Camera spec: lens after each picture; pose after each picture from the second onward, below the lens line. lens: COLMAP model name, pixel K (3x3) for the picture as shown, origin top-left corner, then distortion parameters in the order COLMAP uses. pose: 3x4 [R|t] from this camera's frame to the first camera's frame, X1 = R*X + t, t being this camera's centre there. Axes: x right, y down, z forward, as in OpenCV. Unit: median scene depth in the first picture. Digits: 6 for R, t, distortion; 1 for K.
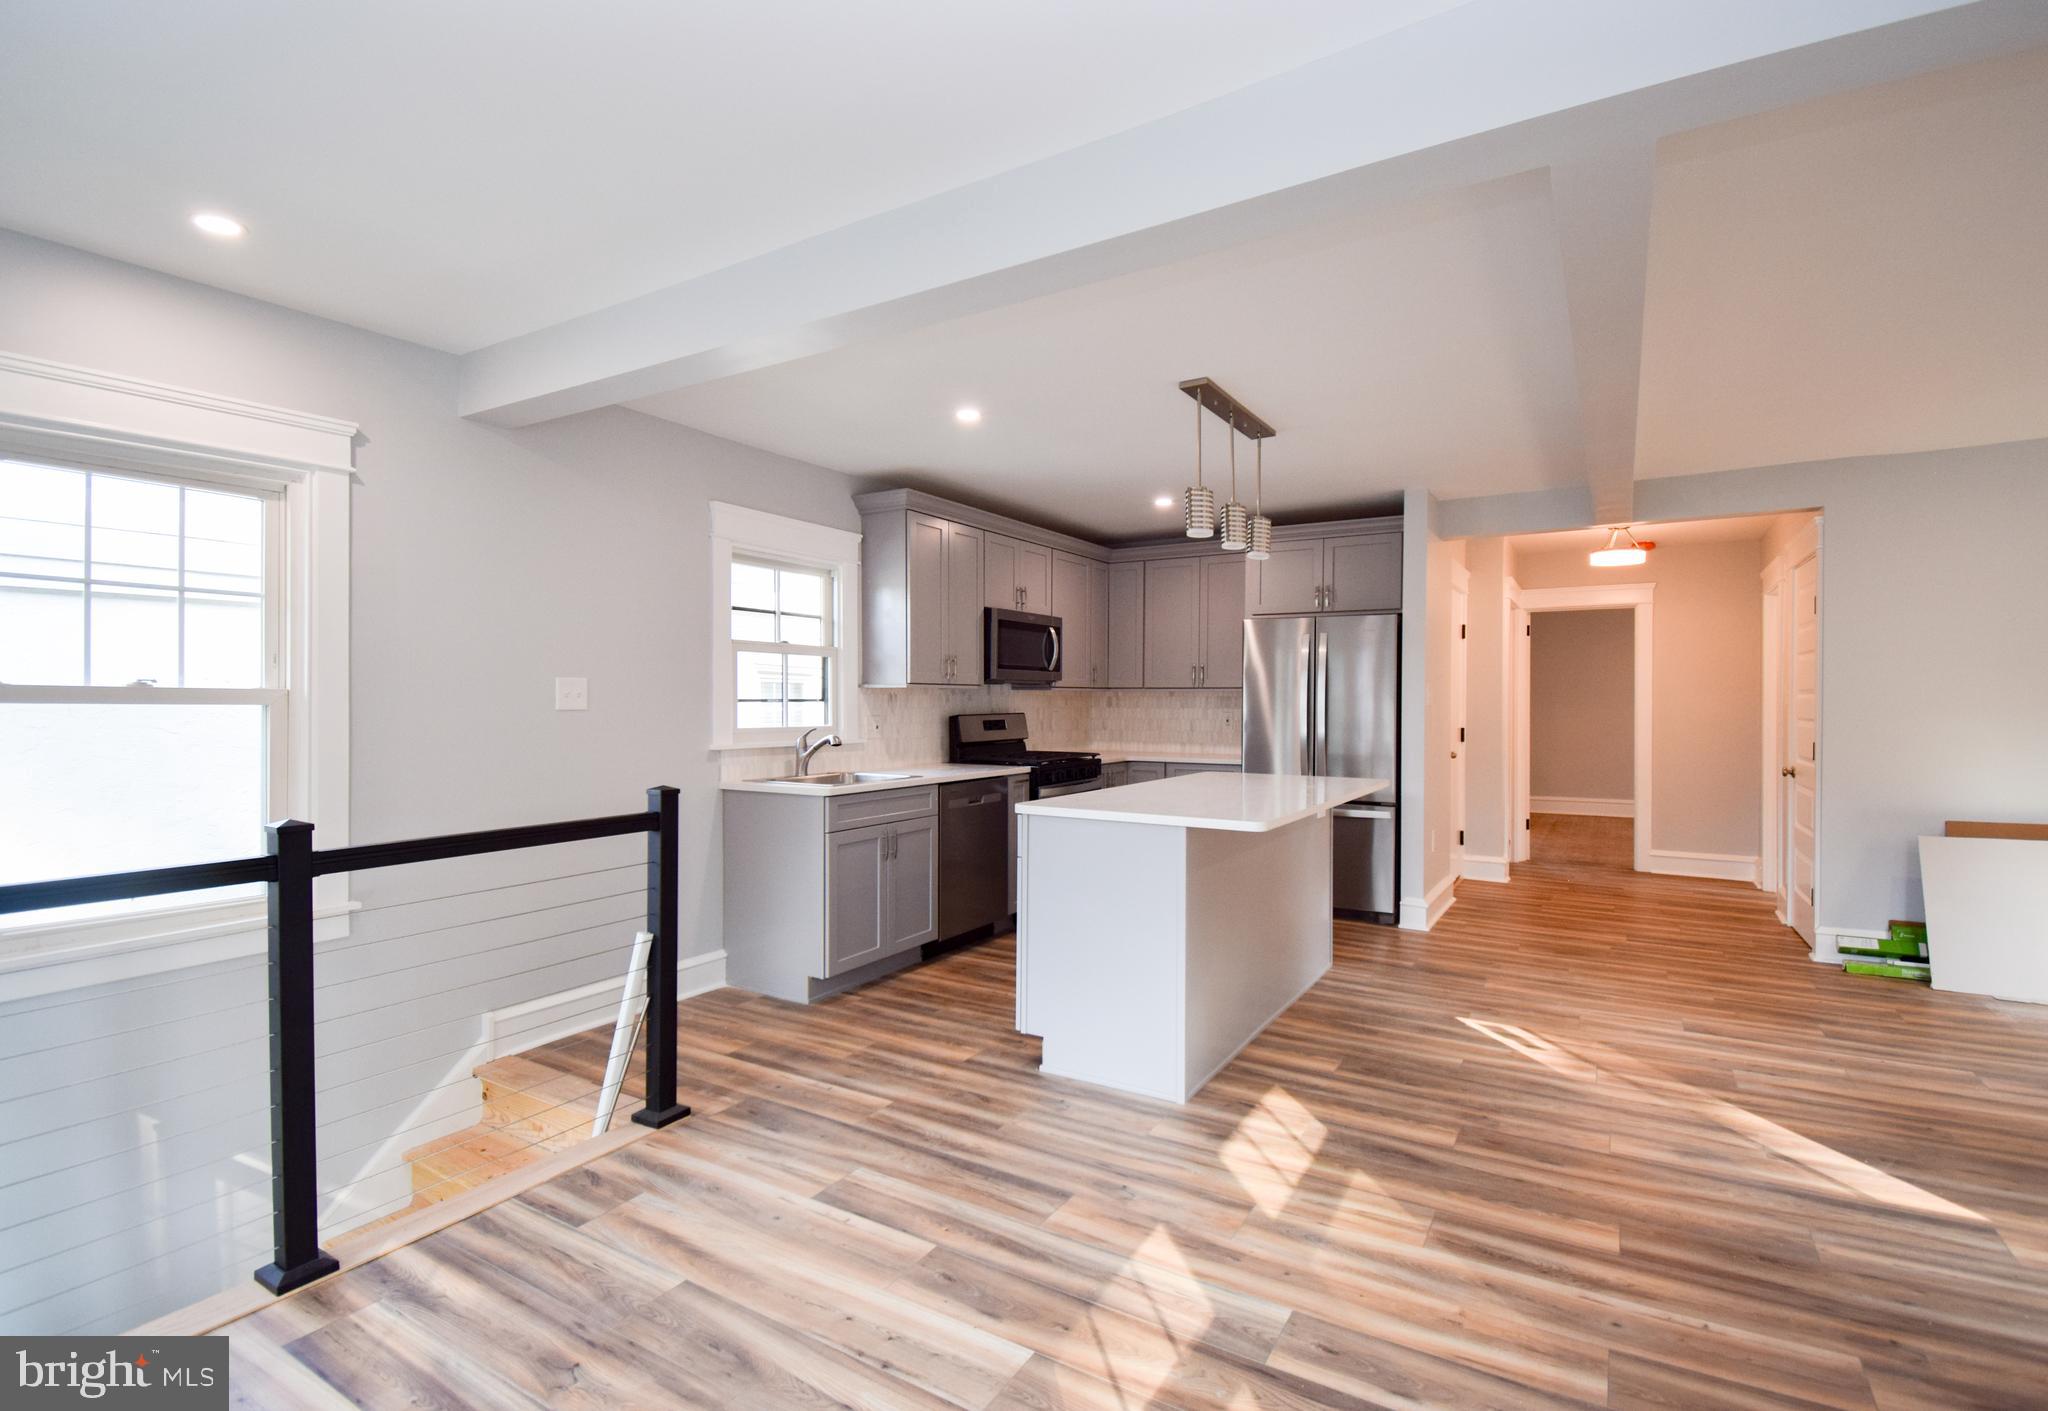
lens RADIAL K [[944.2, 0, 1056.1], [0, 944.2, 700.2], [0, 0, 1]] dist [0.035806, -0.025923]
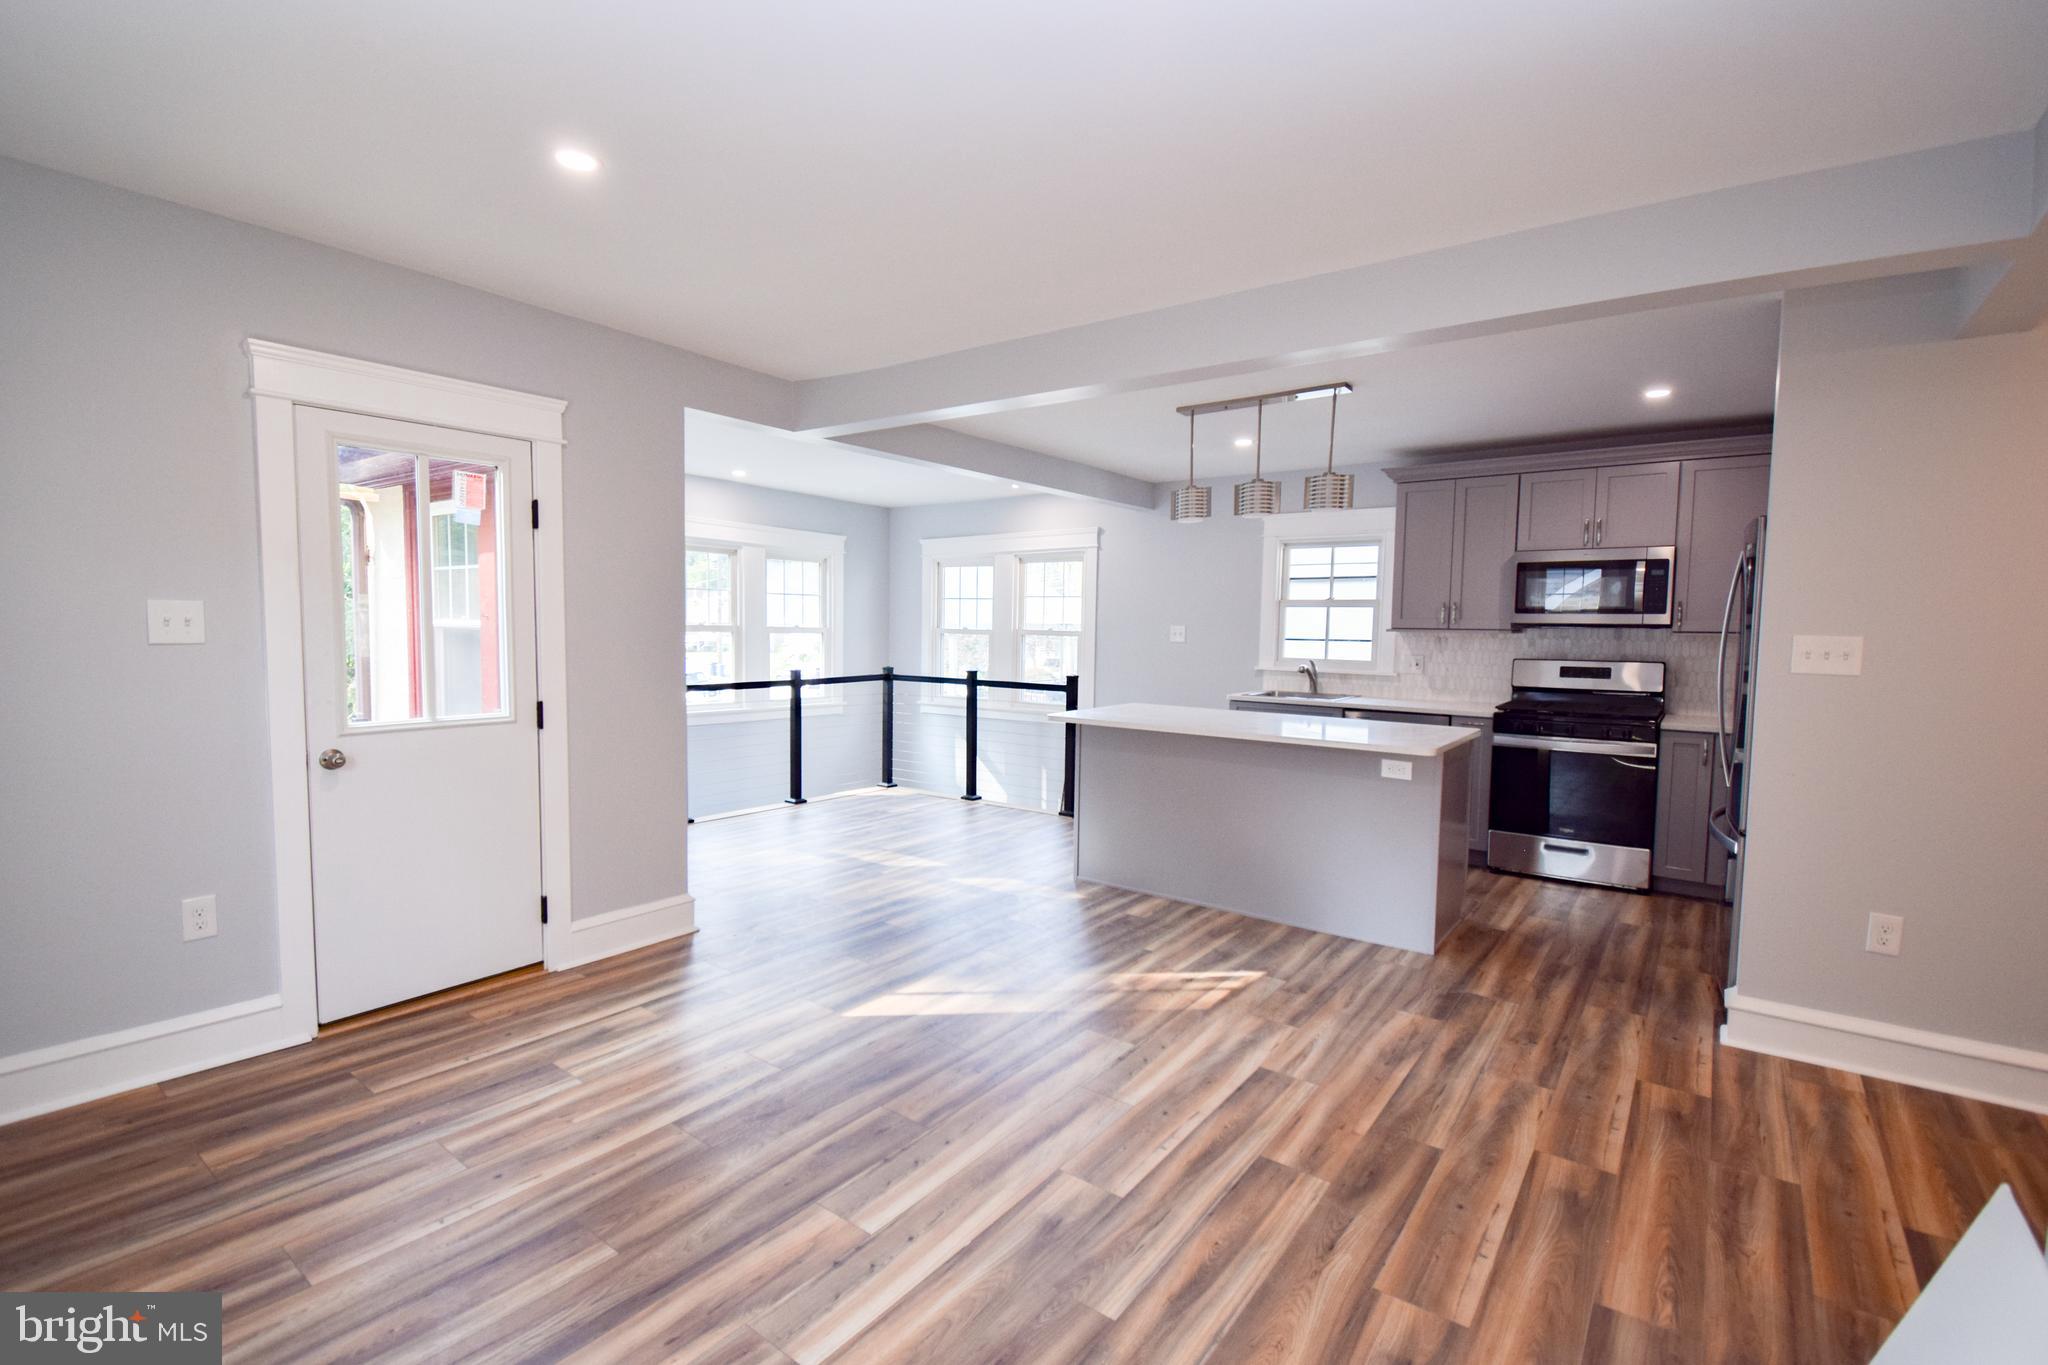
lens RADIAL K [[921.0, 0, 1016.4], [0, 921.0, 684.0], [0, 0, 1]] dist [0.027689, -0.023766]
pose [[-0.111780, 0.066414, -0.991511, 1.137095], [-0.009093, 0.997654, 0.067851, -0.023811], [0.993691, 0.016600, -0.110914, 0.690358]]
